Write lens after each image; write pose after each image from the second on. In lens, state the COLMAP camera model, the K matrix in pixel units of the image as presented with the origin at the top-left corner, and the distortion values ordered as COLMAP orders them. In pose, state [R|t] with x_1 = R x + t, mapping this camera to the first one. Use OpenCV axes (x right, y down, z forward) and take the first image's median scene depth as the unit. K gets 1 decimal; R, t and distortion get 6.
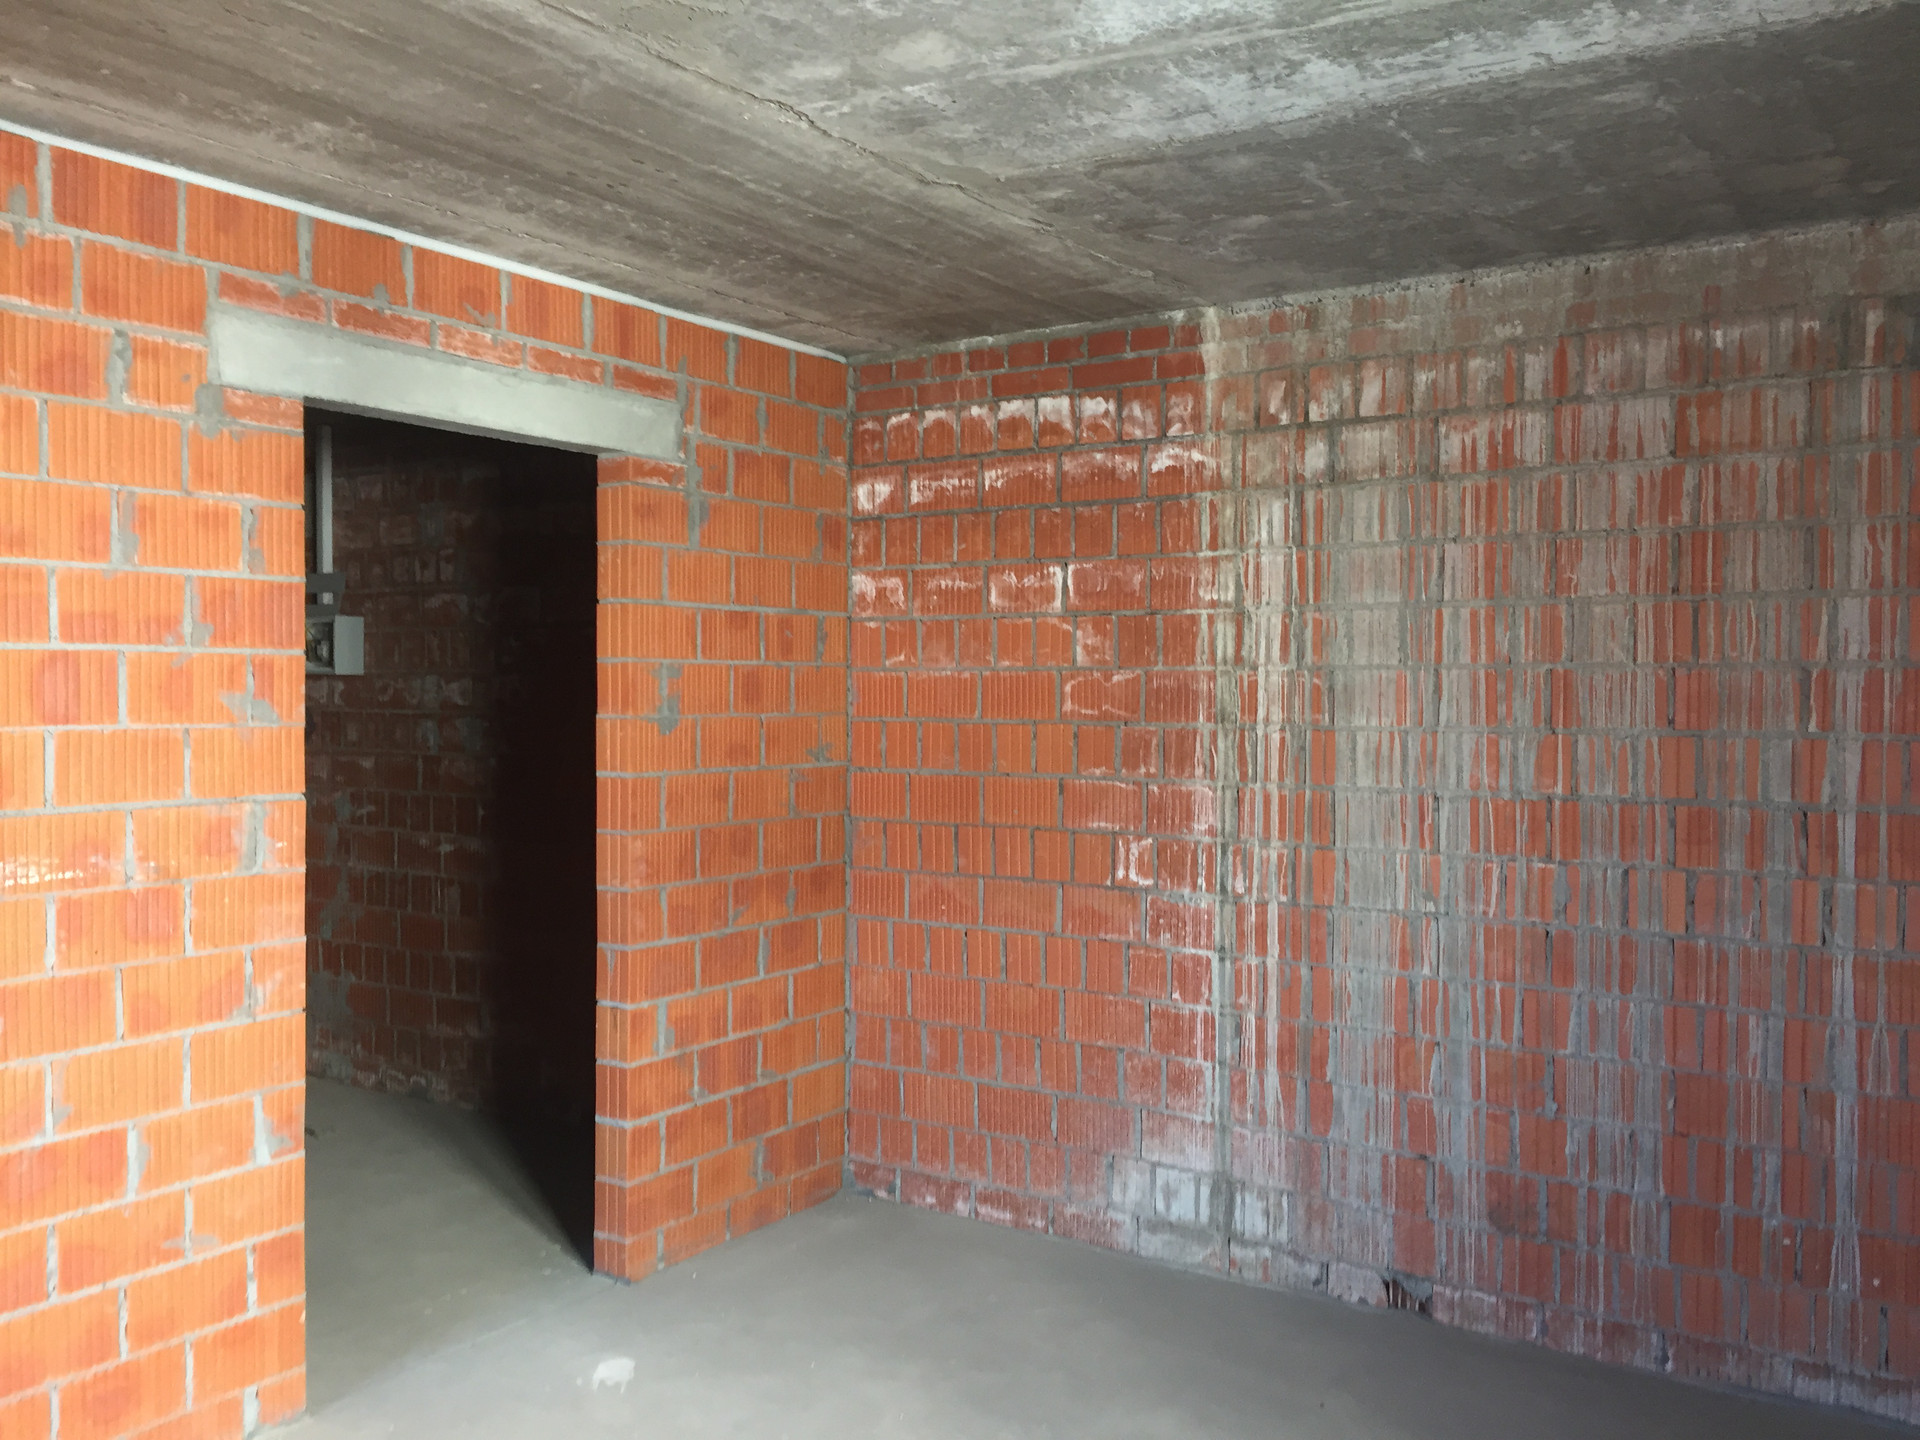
lens RADIAL K [[1633.9, 0, 944.9], [0, 1633.9, 712.5], [0, 0, 1]] dist [0.075207, -0.092436]
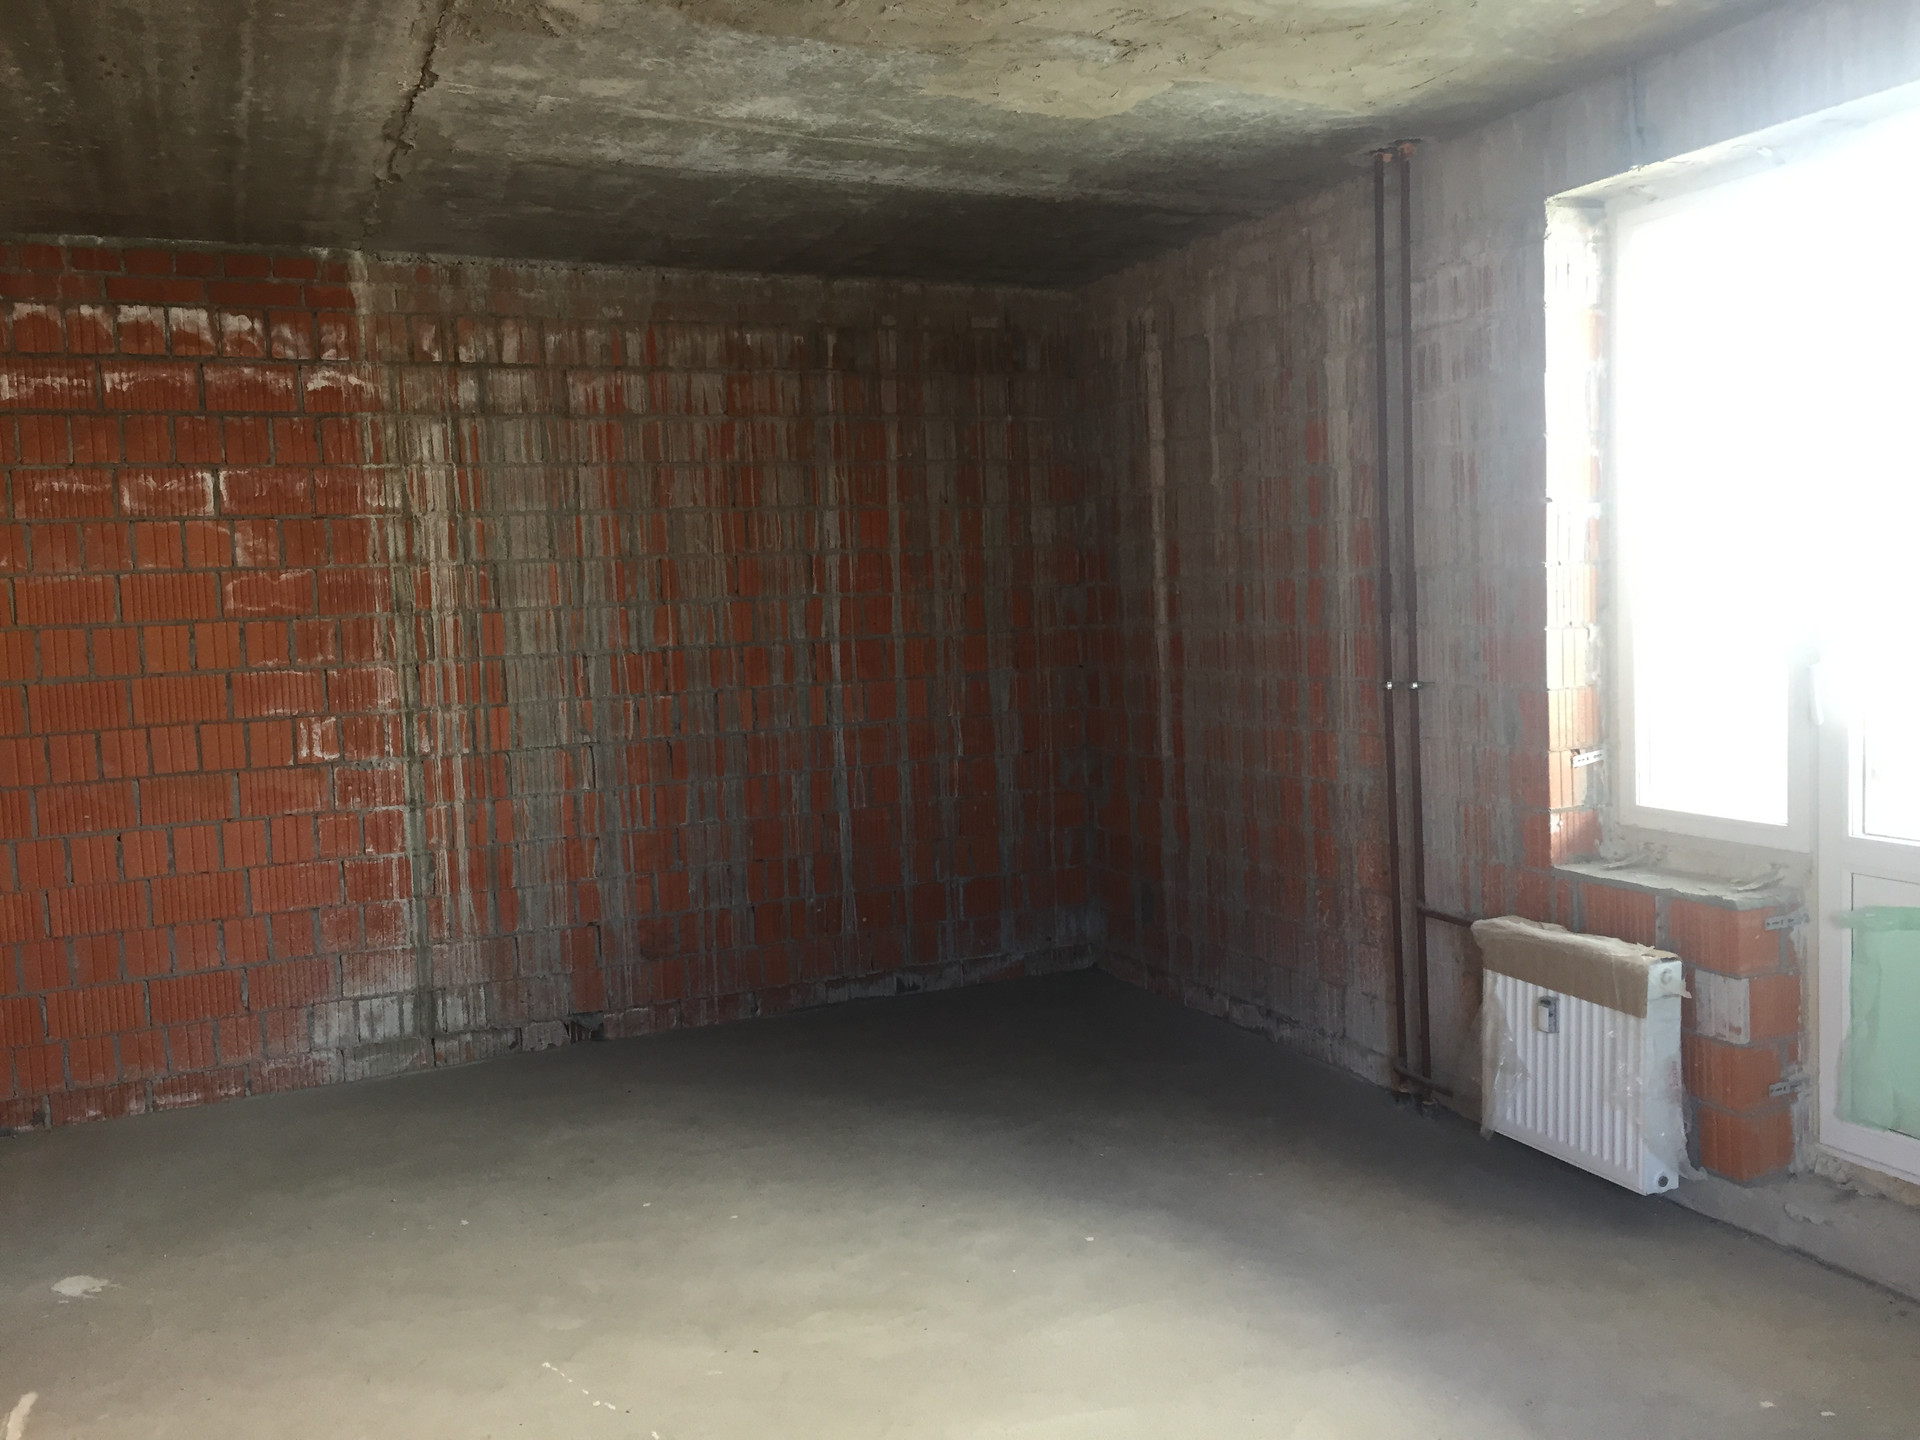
lens RADIAL K [[1633.9, 0, 968.0], [0, 1633.9, 713.8], [0, 0, 1]] dist [0.075207, -0.092436]
pose [[0.524036, -0.091505, 0.846766, -0.660725], [0.057458, 0.995745, 0.072045, 0.018914], [-0.849756, 0.010900, 0.527064, 0.028425]]
